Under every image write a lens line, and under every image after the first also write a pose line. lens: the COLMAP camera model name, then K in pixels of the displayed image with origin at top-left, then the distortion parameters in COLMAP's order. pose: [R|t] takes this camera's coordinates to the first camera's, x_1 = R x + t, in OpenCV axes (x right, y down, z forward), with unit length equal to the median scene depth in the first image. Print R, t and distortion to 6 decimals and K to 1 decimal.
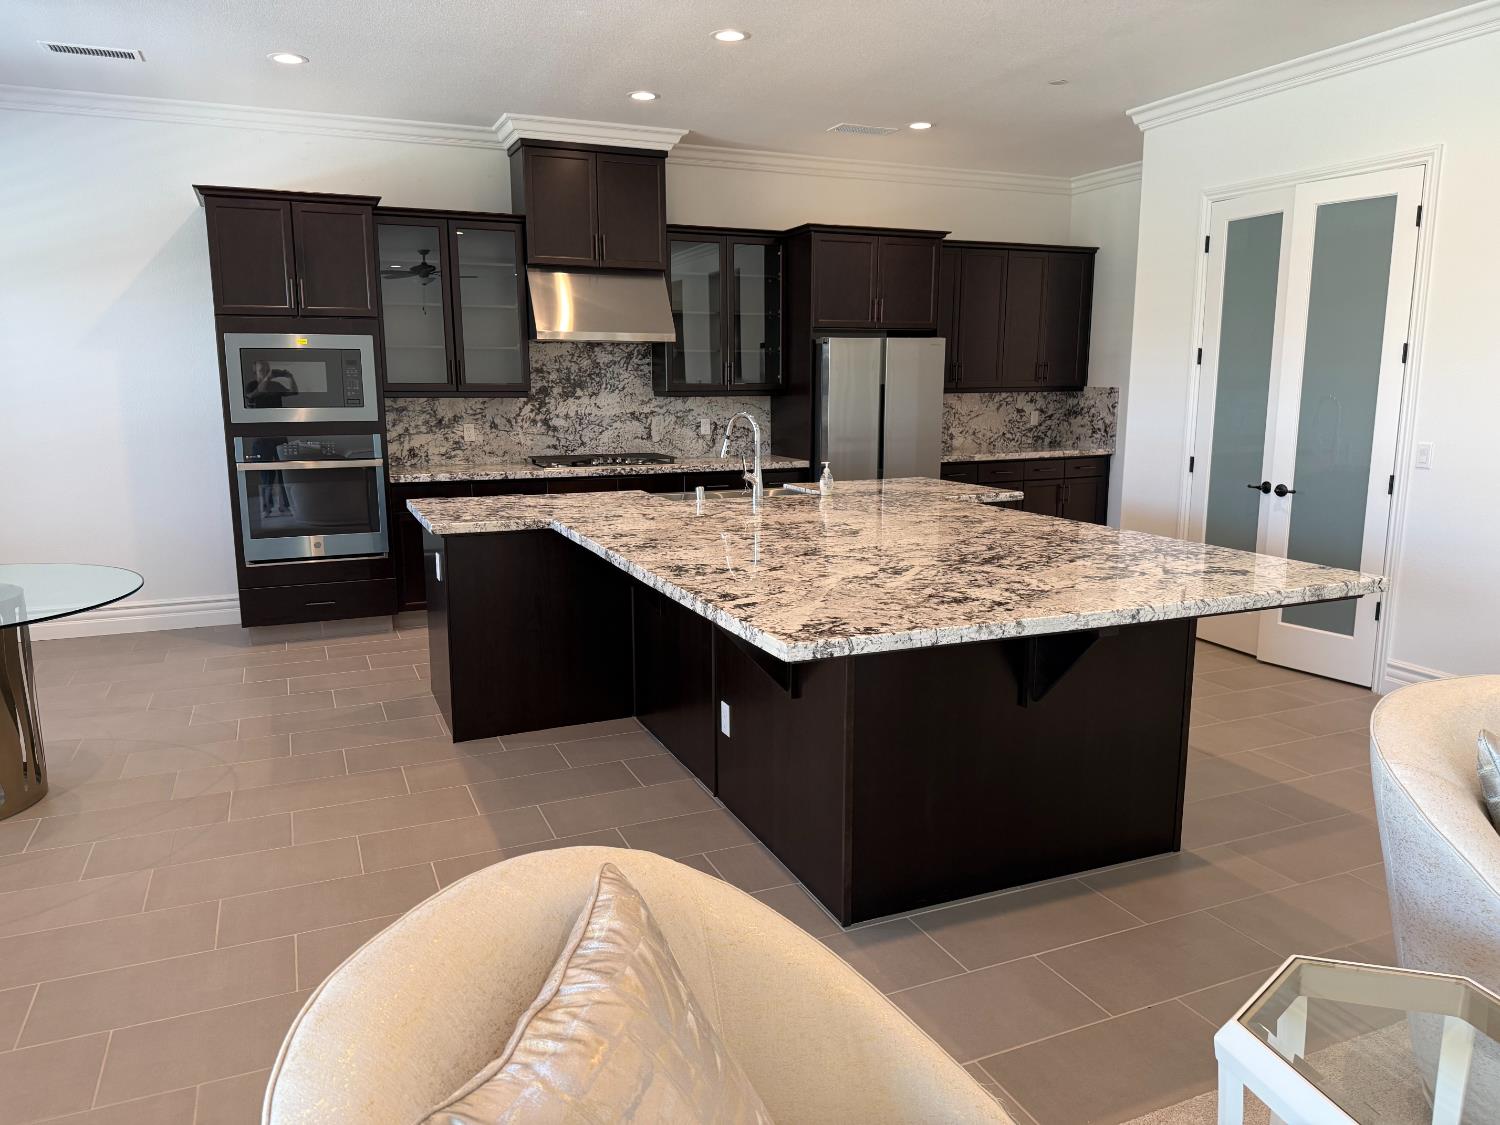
lens RADIAL K [[1042.5, 0, 750.0], [0, 1042.5, 562.5], [0, 0, 1]] dist [-0.000053, -0.041854]
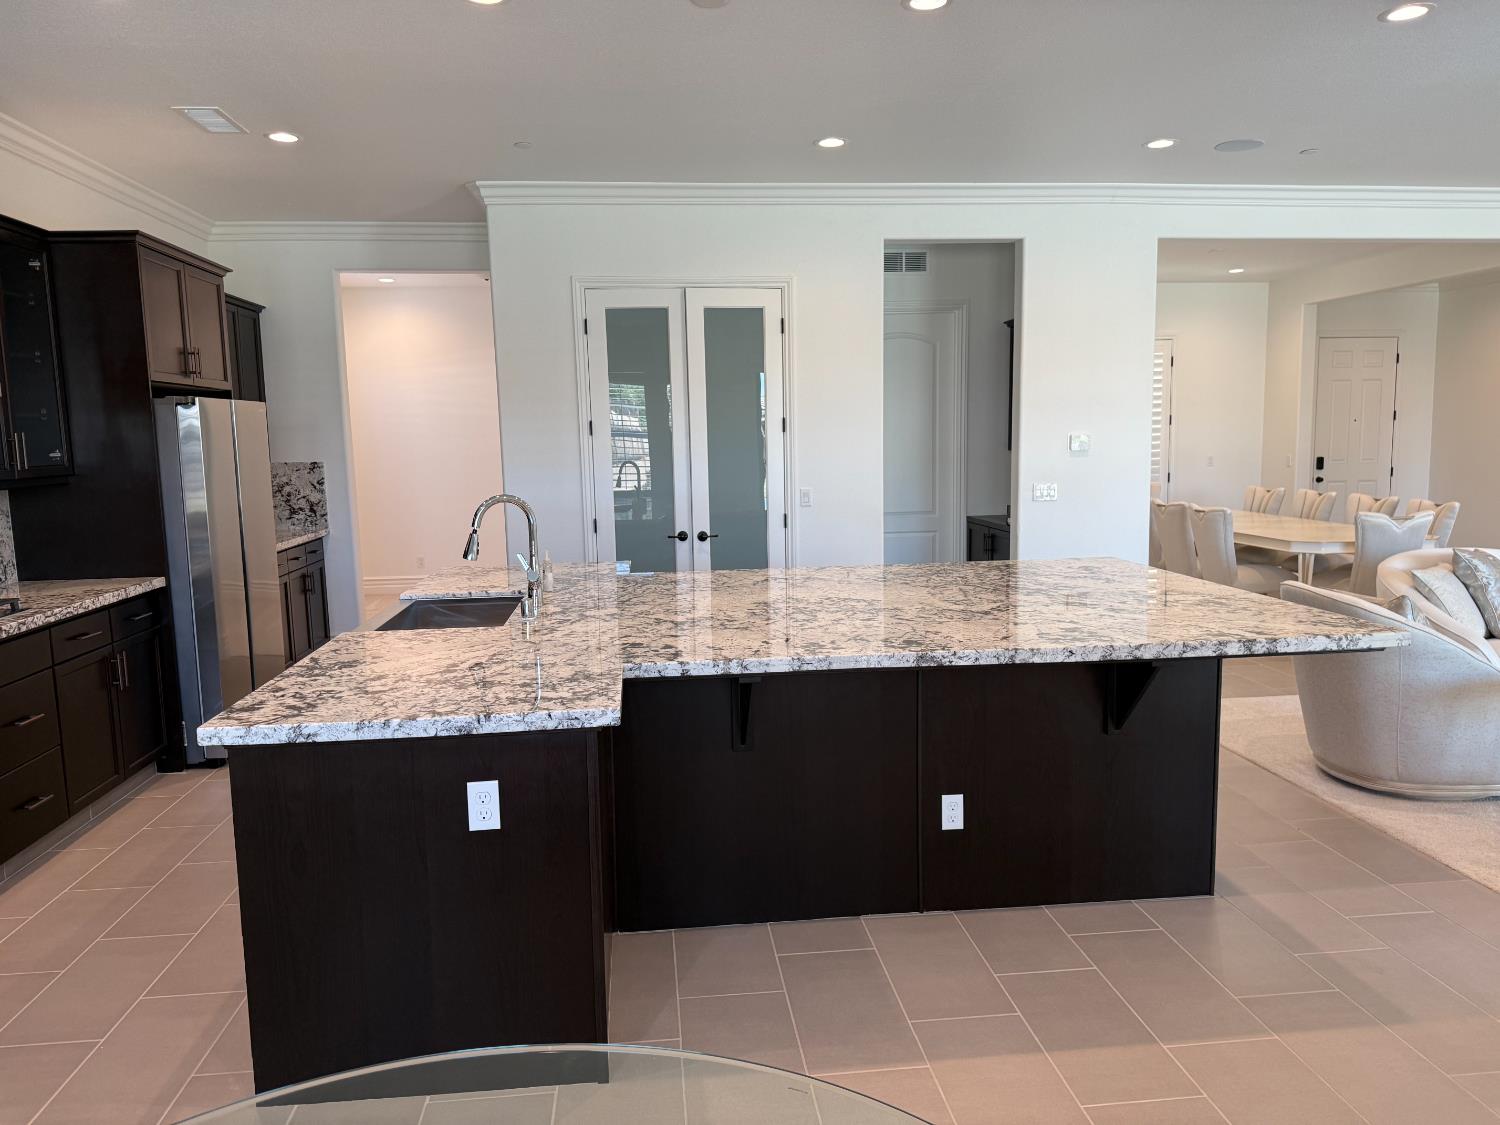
lens RADIAL K [[1026.9, 0, 750.0], [0, 1026.9, 562.5], [0, 0, 1]] dist [0.087861, -0.133385]
pose [[0.295708, -0.116996, 0.948087, -0.613406], [0.186684, 0.980413, 0.062758, -0.102848], [-0.936860, 0.158434, 0.311757, 0.566542]]
